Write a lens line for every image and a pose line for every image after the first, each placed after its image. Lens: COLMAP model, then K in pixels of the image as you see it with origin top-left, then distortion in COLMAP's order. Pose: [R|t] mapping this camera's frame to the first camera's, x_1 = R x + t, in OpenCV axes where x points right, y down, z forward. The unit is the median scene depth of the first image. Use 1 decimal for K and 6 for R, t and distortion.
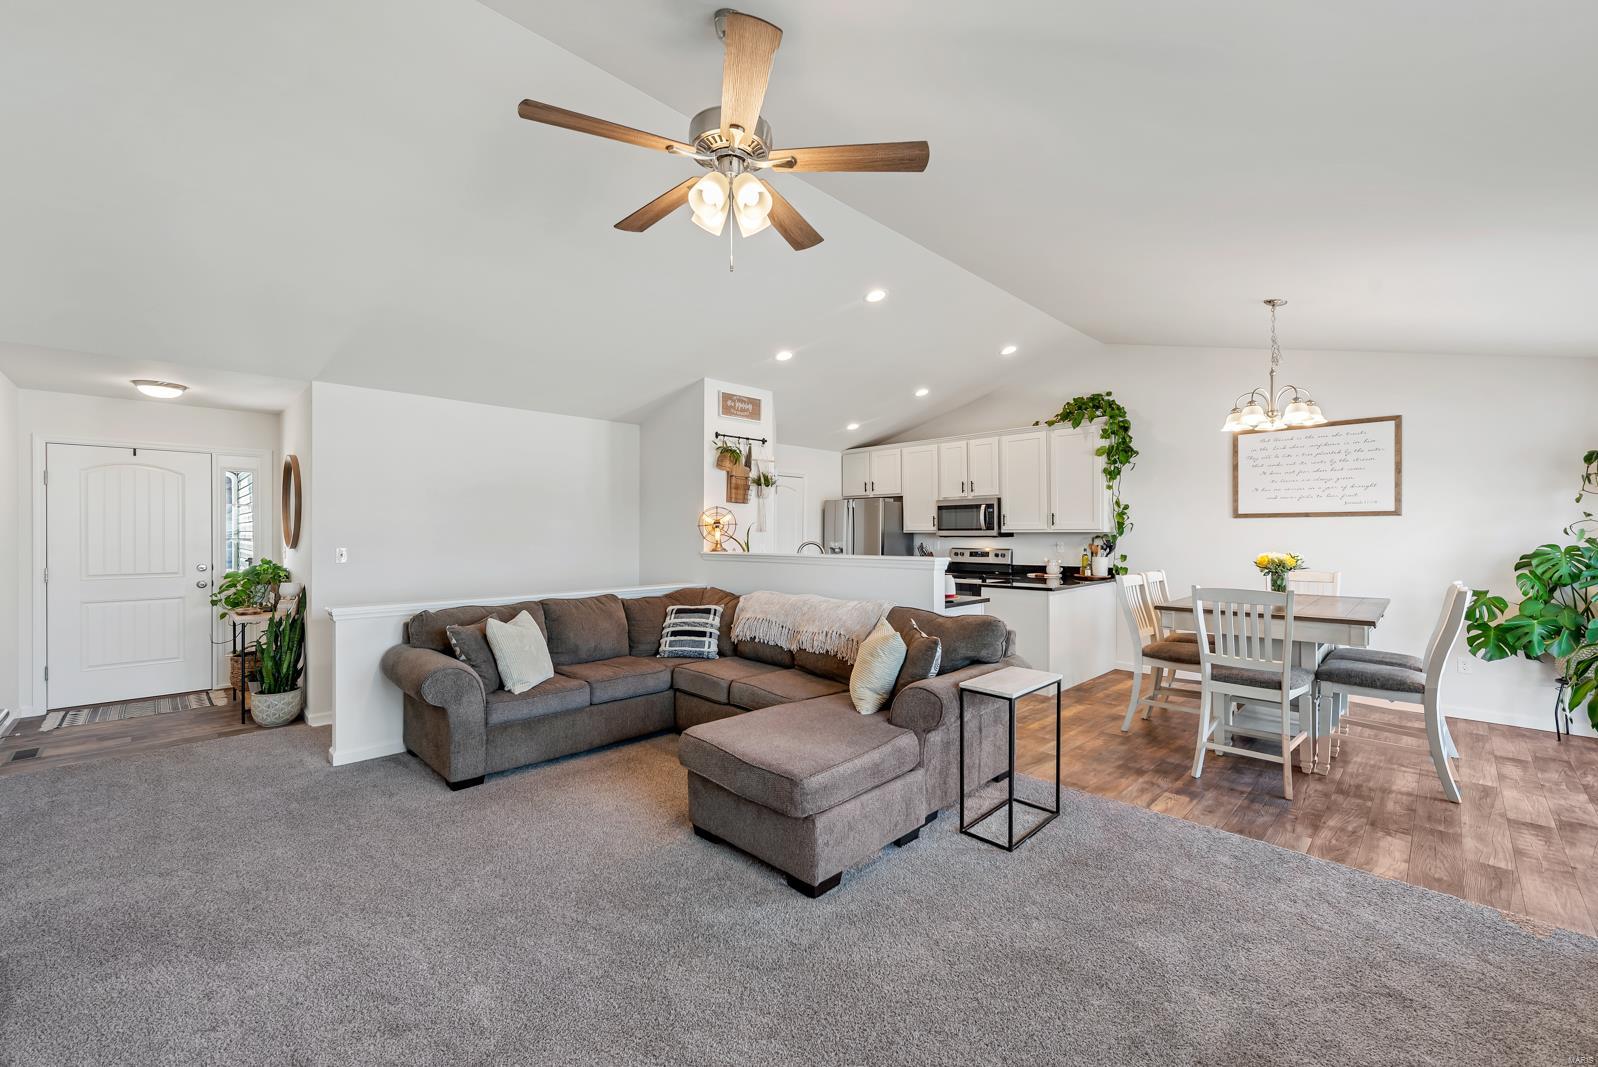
lens RADIAL K [[638.1, 0, 793.4], [0, 638.1, 532.3], [0, 0, 1]] dist [0.008145, -0.001882]
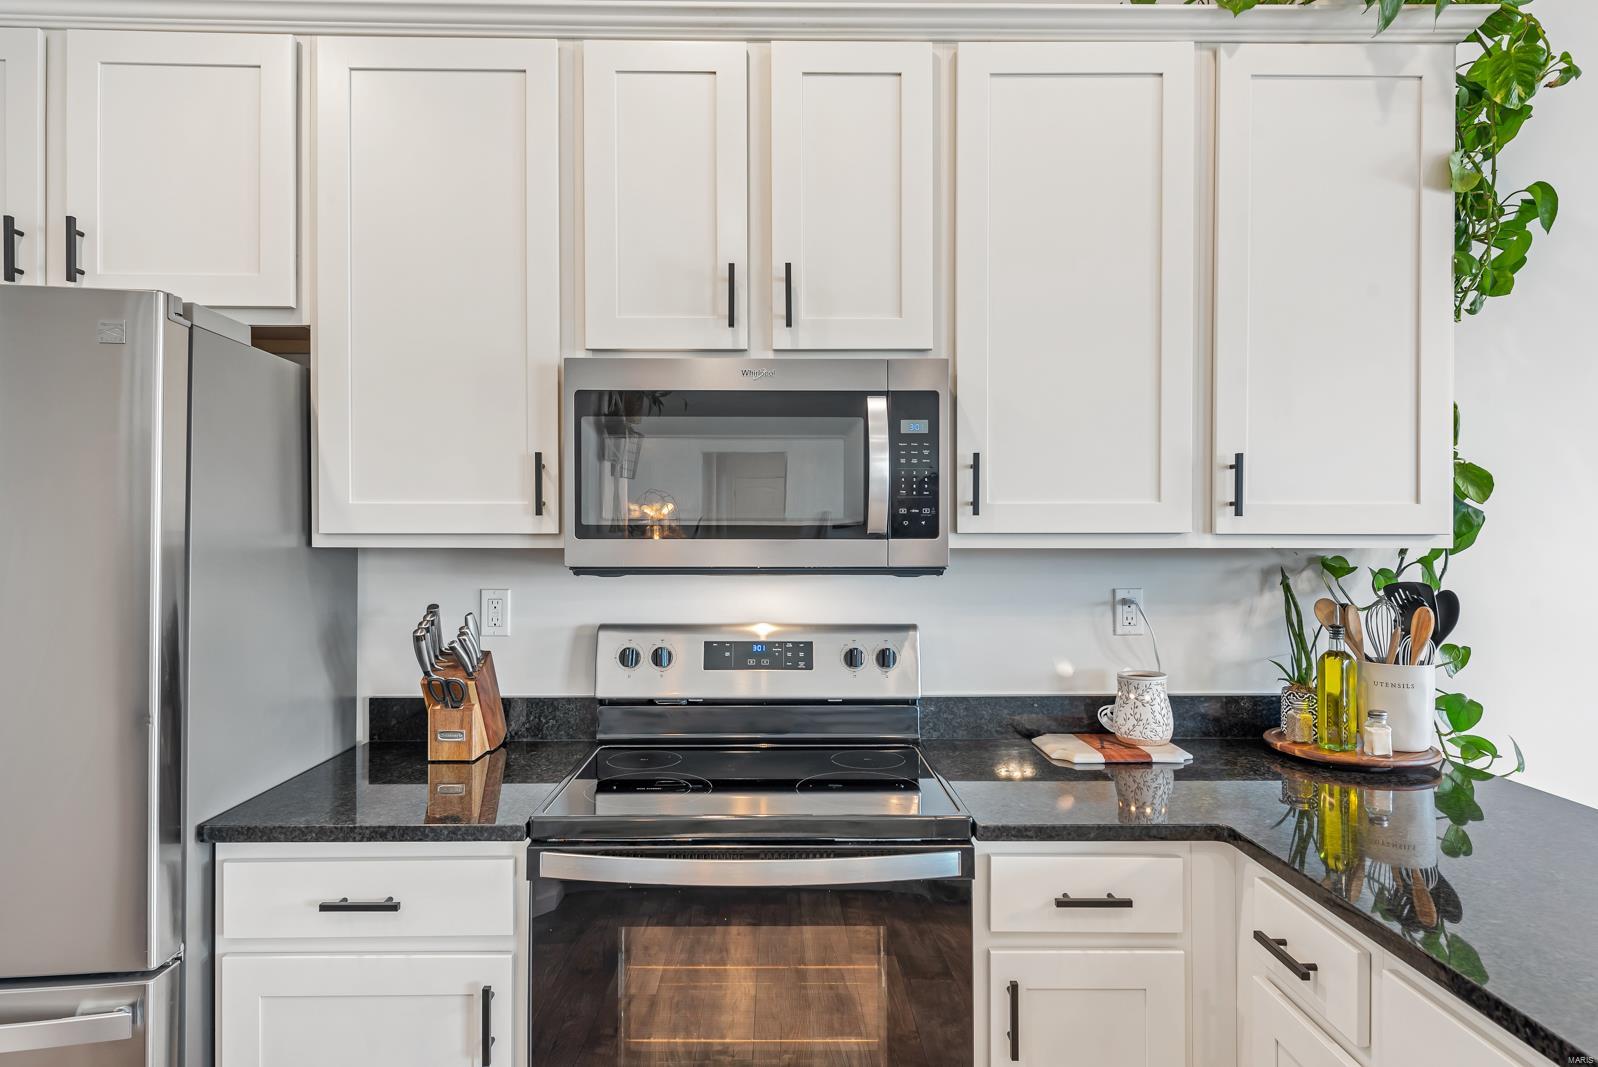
lens RADIAL K [[912.9, 0, 795.4], [0, 912.9, 523.3], [0, 0, 1]] dist [0.017822, -0.005066]
pose [[0.685176, 0.010560, 0.728301, 0.106513], [-0.003118, 0.999928, -0.011564, -0.004455], [-0.728371, 0.005652, 0.685160, 0.942568]]
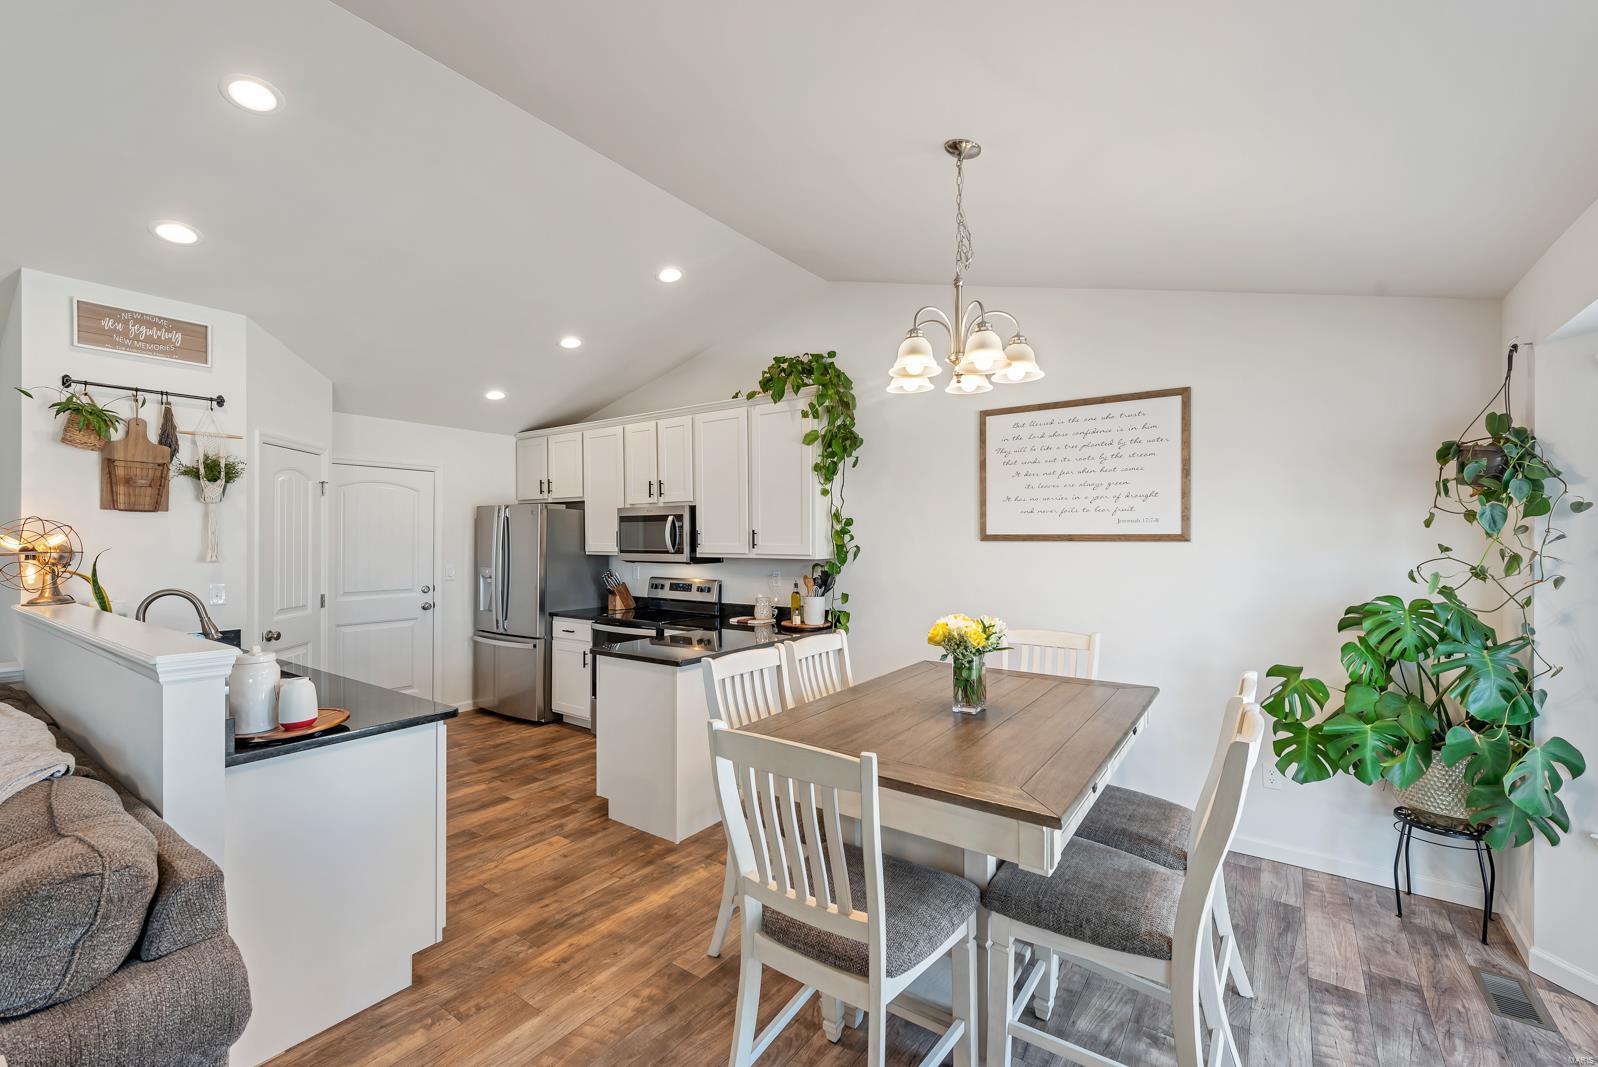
lens RADIAL K [[671.1, 0, 804.4], [0, 671.1, 537.5], [0, 0, 1]] dist [0.014962, -0.002605]
pose [[0.984130, 0.001986, 0.177437, 0.348491], [-0.002109, 0.999998, 0.000503, -0.023497], [-0.177436, -0.000869, 0.984132, 0.313250]]
